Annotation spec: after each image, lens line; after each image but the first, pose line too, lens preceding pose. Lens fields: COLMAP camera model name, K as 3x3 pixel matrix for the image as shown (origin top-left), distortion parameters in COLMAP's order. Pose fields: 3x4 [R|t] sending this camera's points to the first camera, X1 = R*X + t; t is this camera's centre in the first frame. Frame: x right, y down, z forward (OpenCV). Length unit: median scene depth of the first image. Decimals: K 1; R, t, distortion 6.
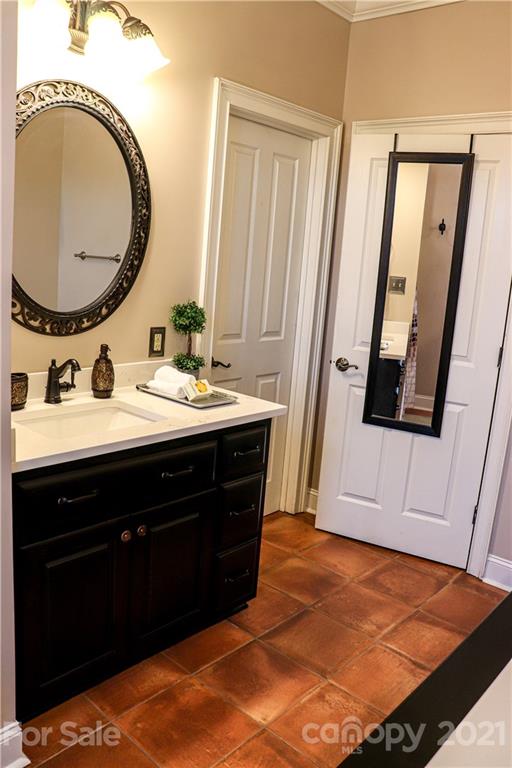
lens RADIAL K [[623.0, 0, 256.0], [0, 623.0, 384.0], [0, 0, 1]] dist [-0.190918, 0.167729]
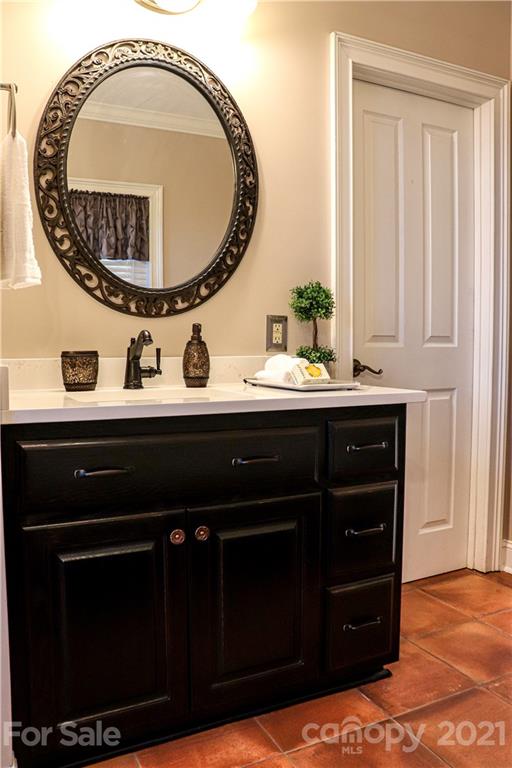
lens RADIAL K [[623.0, 0, 256.0], [0, 623.0, 384.0], [0, 0, 1]] dist [-0.190918, 0.167729]
pose [[0.926393, -0.053645, -0.372717, 0.138884], [-0.003658, 0.988472, -0.151361, 0.142559], [0.376540, 0.141583, 0.915517, 0.253081]]
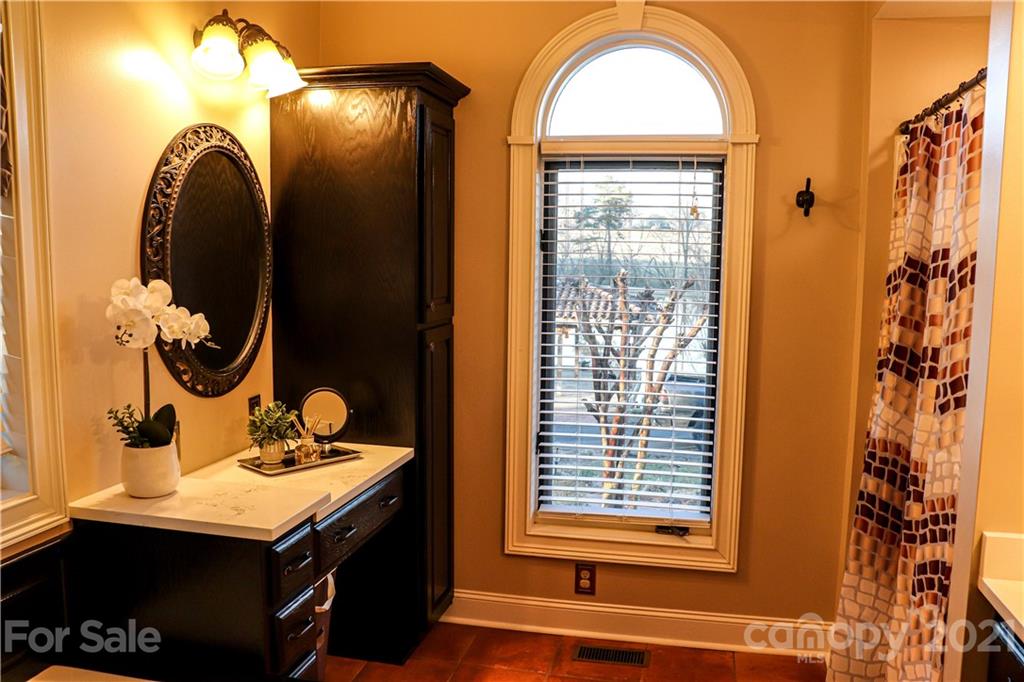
lens RADIAL K [[830.6, 0, 511.9], [0, 830.6, 357.3], [0, 0, 1]] dist [-0.190918, 0.167729]
pose [[0.880326, -0.158419, 0.447136, -0.450044], [0.163891, 0.986117, 0.026707, -0.092794], [-0.445159, 0.049771, 0.894067, -0.276200]]
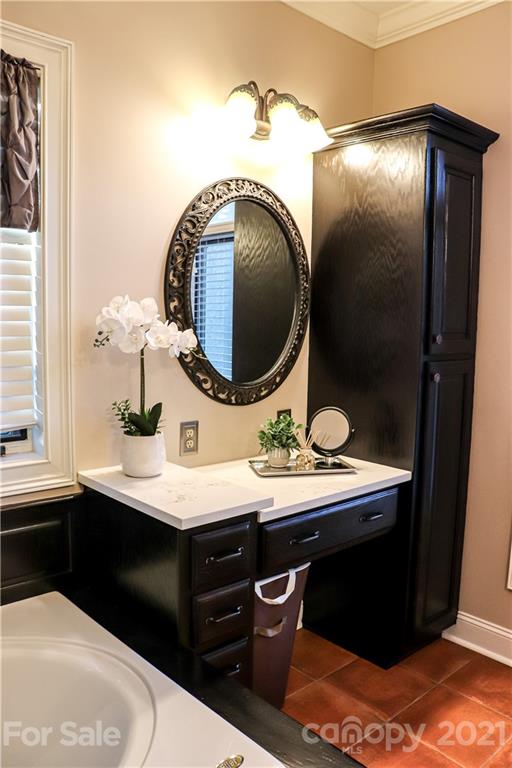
lens RADIAL K [[623.0, 0, 256.0], [0, 623.0, 384.0], [0, 0, 1]] dist [-0.190918, 0.167729]
pose [[0.988042, -0.078345, -0.132801, -0.140555], [0.069480, 0.995115, -0.070126, -0.035089], [0.137646, 0.060061, 0.988659, -0.098769]]
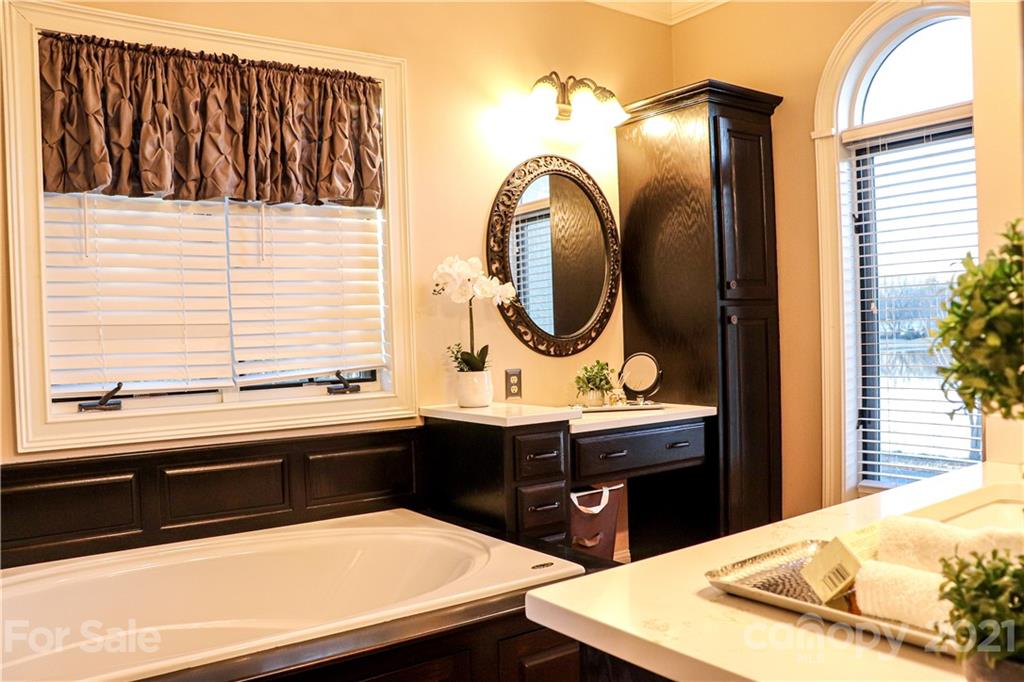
lens RADIAL K [[830.6, 0, 511.9], [0, 830.6, 357.3], [0, 0, 1]] dist [-0.190918, 0.167729]
pose [[0.960983, -0.136057, -0.240831, -0.018588], [0.099381, 0.982357, -0.158421, 0.165642], [0.258136, 0.128306, 0.957551, -0.574342]]
